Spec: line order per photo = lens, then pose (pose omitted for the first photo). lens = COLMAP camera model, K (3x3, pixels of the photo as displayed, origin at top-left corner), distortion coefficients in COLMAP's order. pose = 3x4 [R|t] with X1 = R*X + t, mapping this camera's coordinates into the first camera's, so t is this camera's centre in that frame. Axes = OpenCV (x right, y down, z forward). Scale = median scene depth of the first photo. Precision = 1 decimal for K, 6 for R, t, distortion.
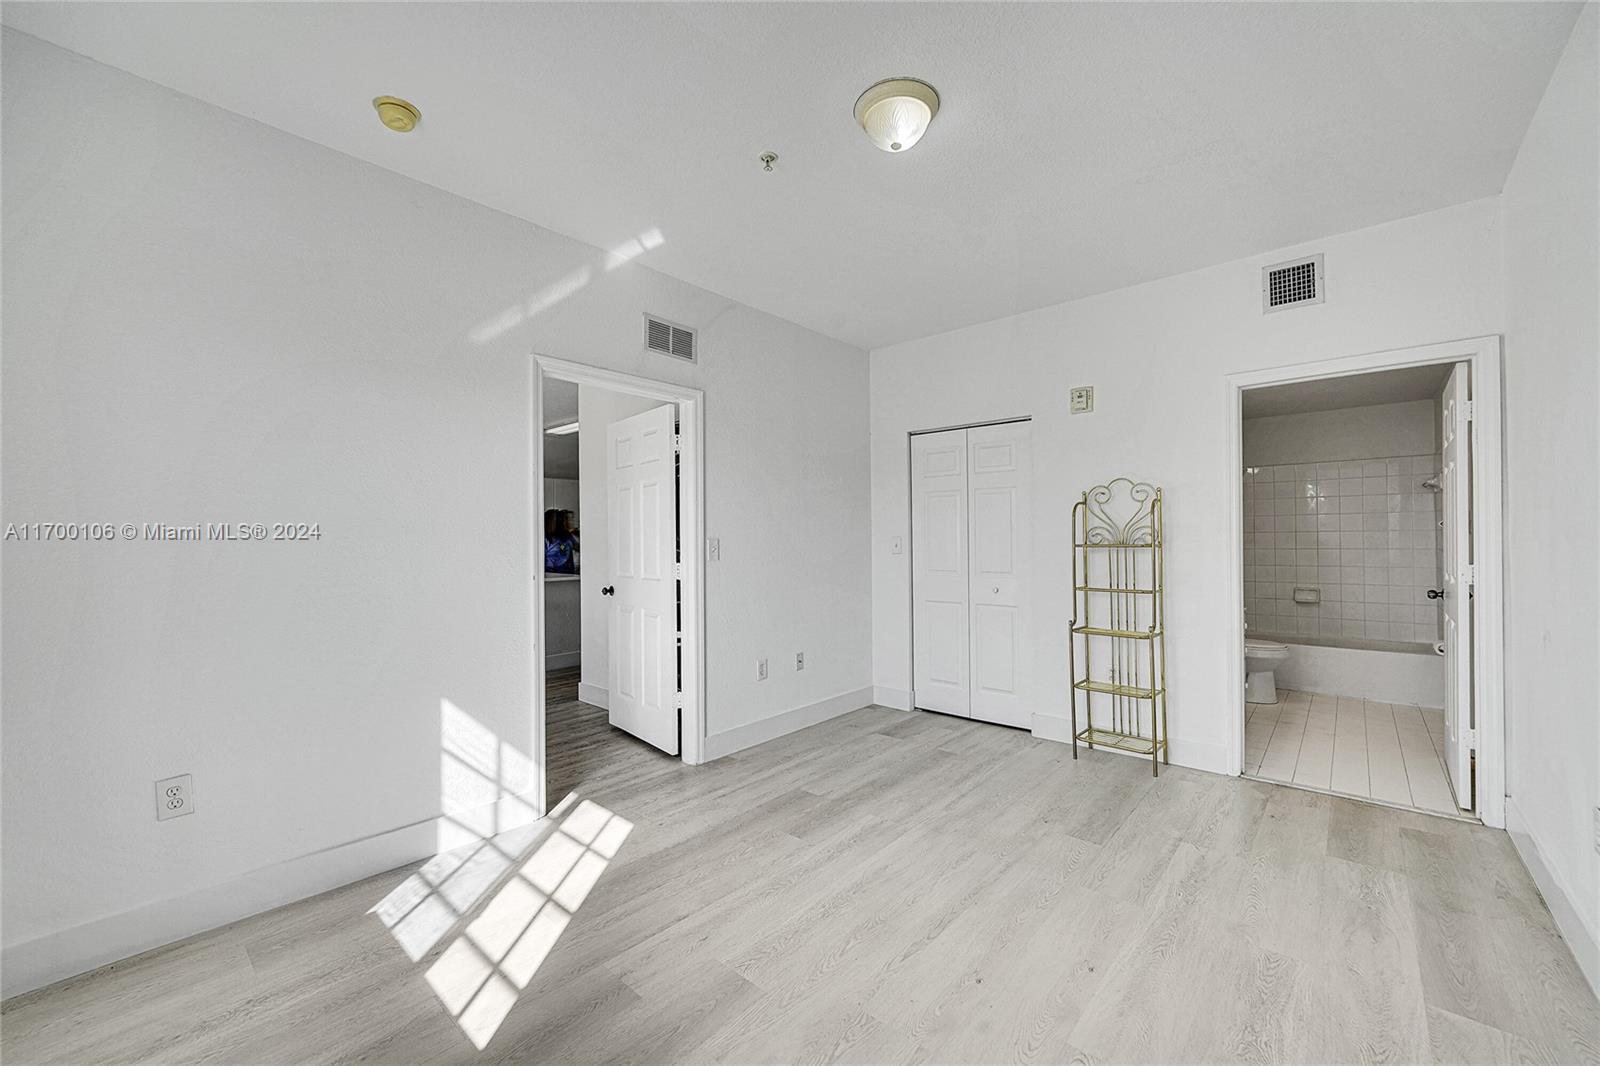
lens RADIAL K [[634.3, 0, 800.7], [0, 634.3, 536.4], [0, 0, 1]] dist [-0.000794, 0.000274]
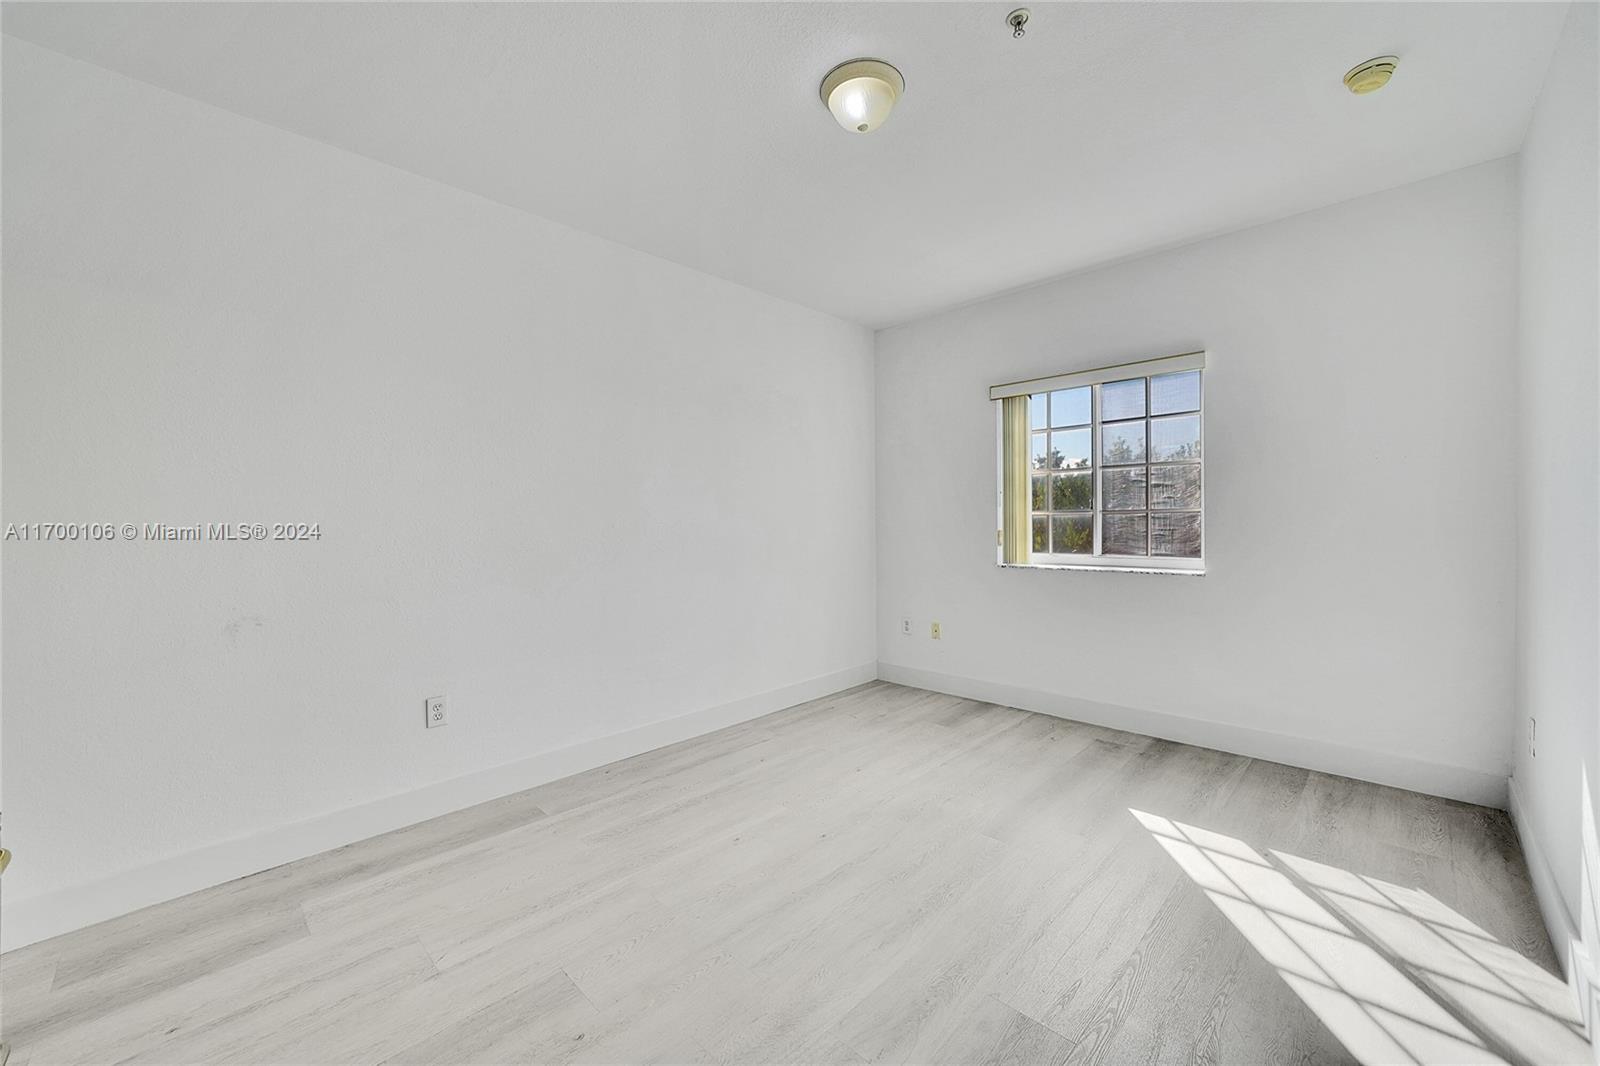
lens RADIAL K [[617.5, 0, 803.9], [0, 617.5, 538.7], [0, 0, 1]] dist [-0.006629, 0.000611]
pose [[-0.998671, 0.017514, 0.048471, 0.154189], [0.018758, 0.999503, 0.025336, 0.008530], [-0.048003, 0.026211, -0.998503, 1.453761]]
